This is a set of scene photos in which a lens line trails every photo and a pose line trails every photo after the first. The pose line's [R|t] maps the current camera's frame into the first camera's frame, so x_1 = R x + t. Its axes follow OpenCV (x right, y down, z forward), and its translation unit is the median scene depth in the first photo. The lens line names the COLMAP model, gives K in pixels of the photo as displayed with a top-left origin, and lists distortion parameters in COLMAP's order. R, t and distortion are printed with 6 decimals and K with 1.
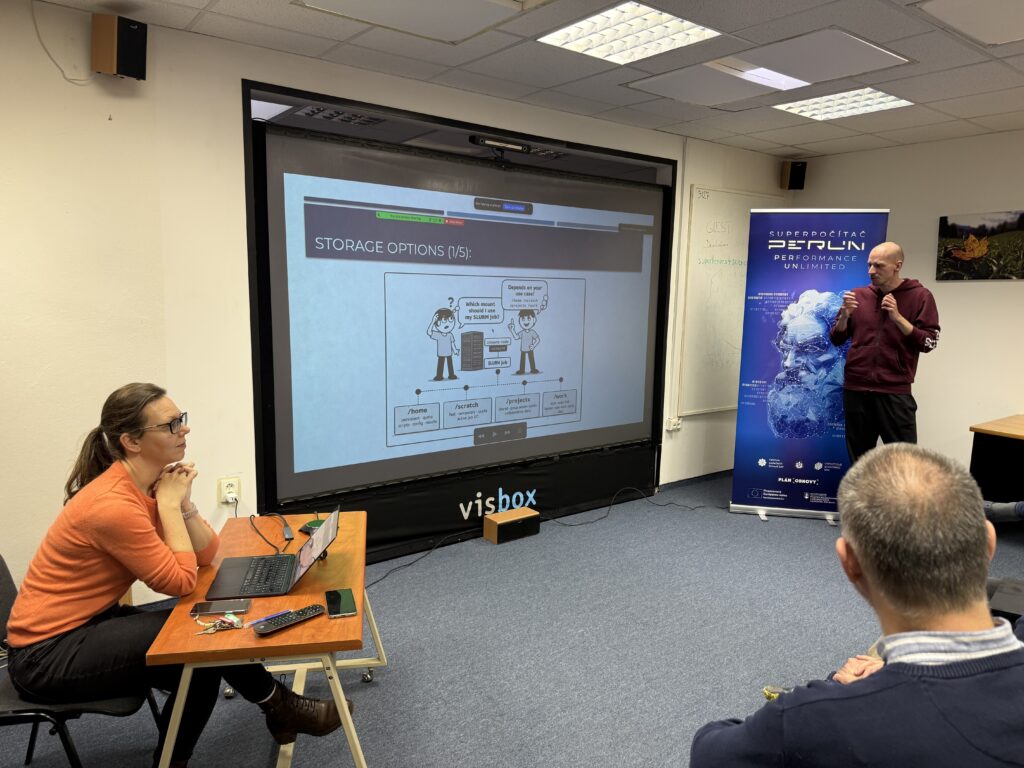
lens RADIAL K [[712.1, 0, 510.9], [0, 712.1, 386.5], [0, 0, 1]] dist [0.052826, -0.081363]
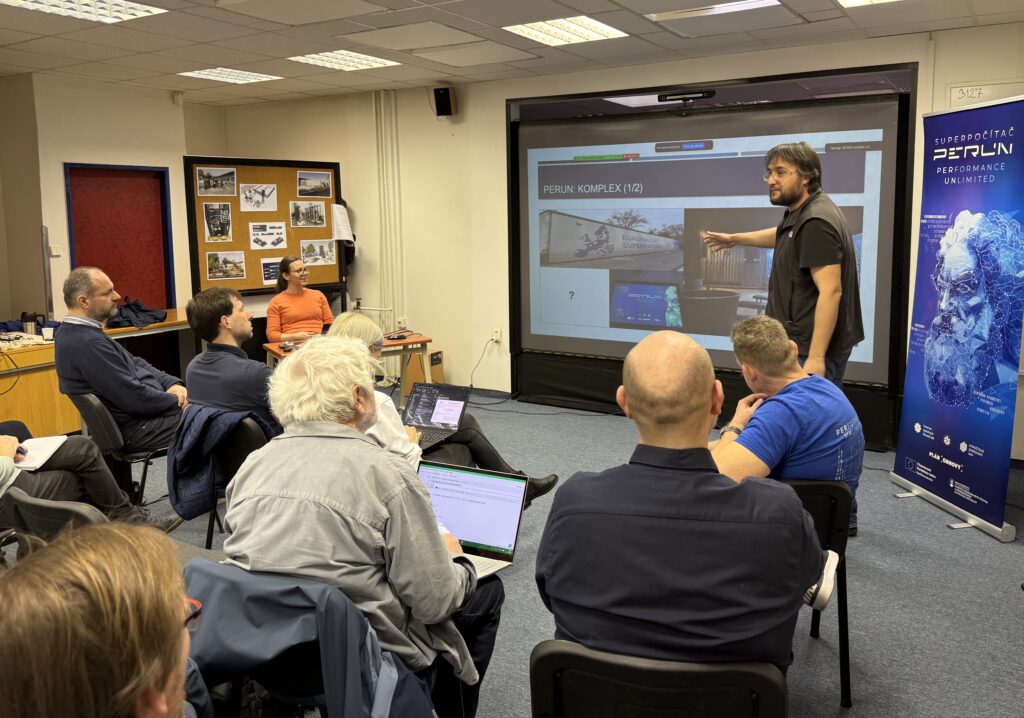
lens RADIAL K [[808.4, 0, 511.2], [0, 808.4, 301.5], [0, 0, 1]] dist [-0.010136, -0.008637]
pose [[0.333685, 0.083546, -0.938975, 1.070164], [-0.112655, 0.992461, 0.048271, -0.026523], [0.935929, 0.089673, 0.340581, 0.271285]]
